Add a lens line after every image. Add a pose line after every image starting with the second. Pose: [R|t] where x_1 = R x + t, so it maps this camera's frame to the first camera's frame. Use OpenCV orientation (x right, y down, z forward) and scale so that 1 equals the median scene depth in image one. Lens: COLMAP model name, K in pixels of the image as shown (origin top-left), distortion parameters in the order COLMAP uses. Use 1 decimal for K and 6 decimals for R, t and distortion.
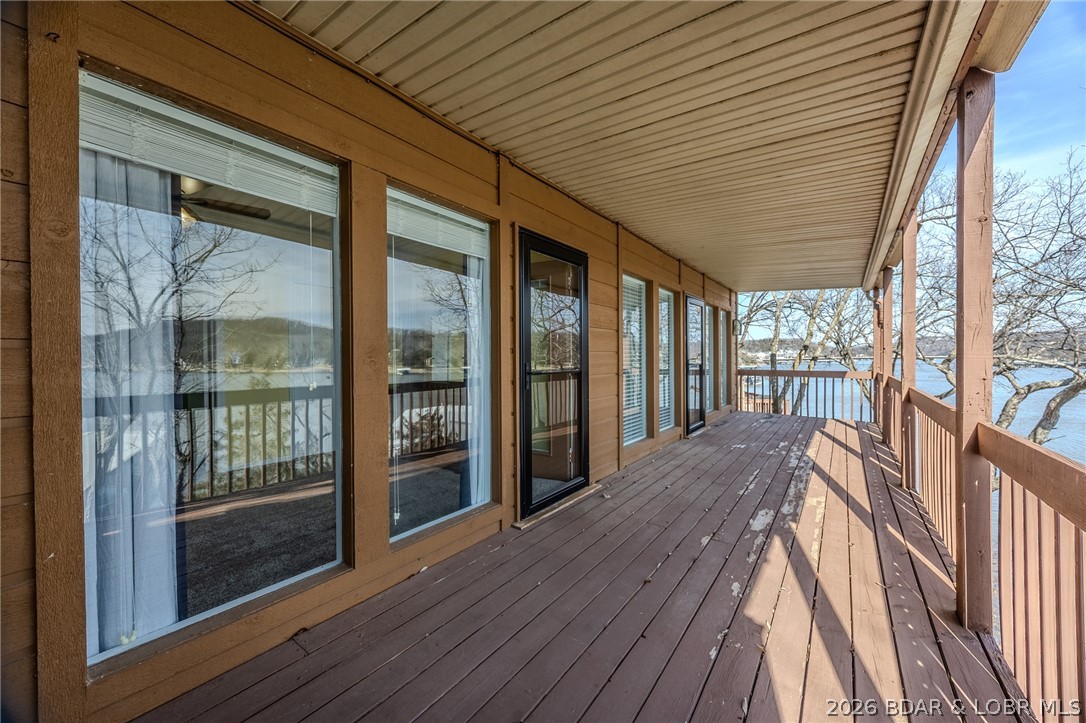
lens RADIAL K [[416.1, 0, 551.2], [0, 416.1, 360.2], [0, 0, 1]] dist [0.000532, -0.000107]
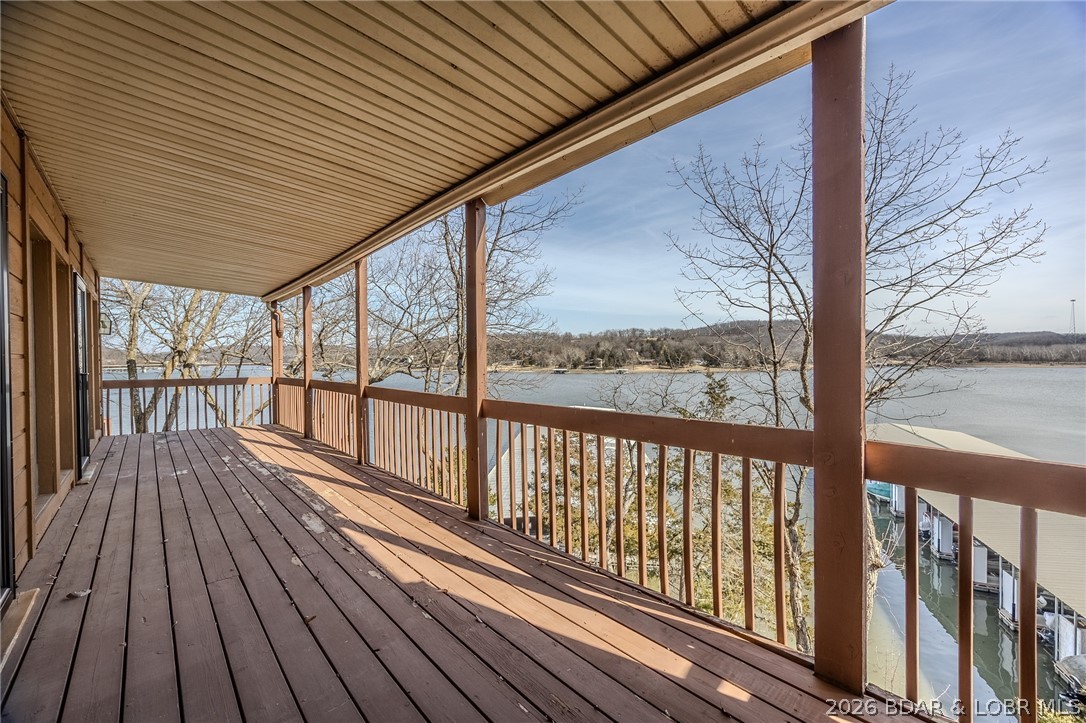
lens RADIAL K [[416.1, 0, 547.4], [0, 416.1, 366.5], [0, 0, 1]] dist [0.000532, -0.000107]
pose [[0.176958, -0.010212, 0.984165, -0.375355], [0.010224, 0.999911, 0.008537, -0.002243], [-0.984165, 0.008552, 0.177047, 0.243037]]
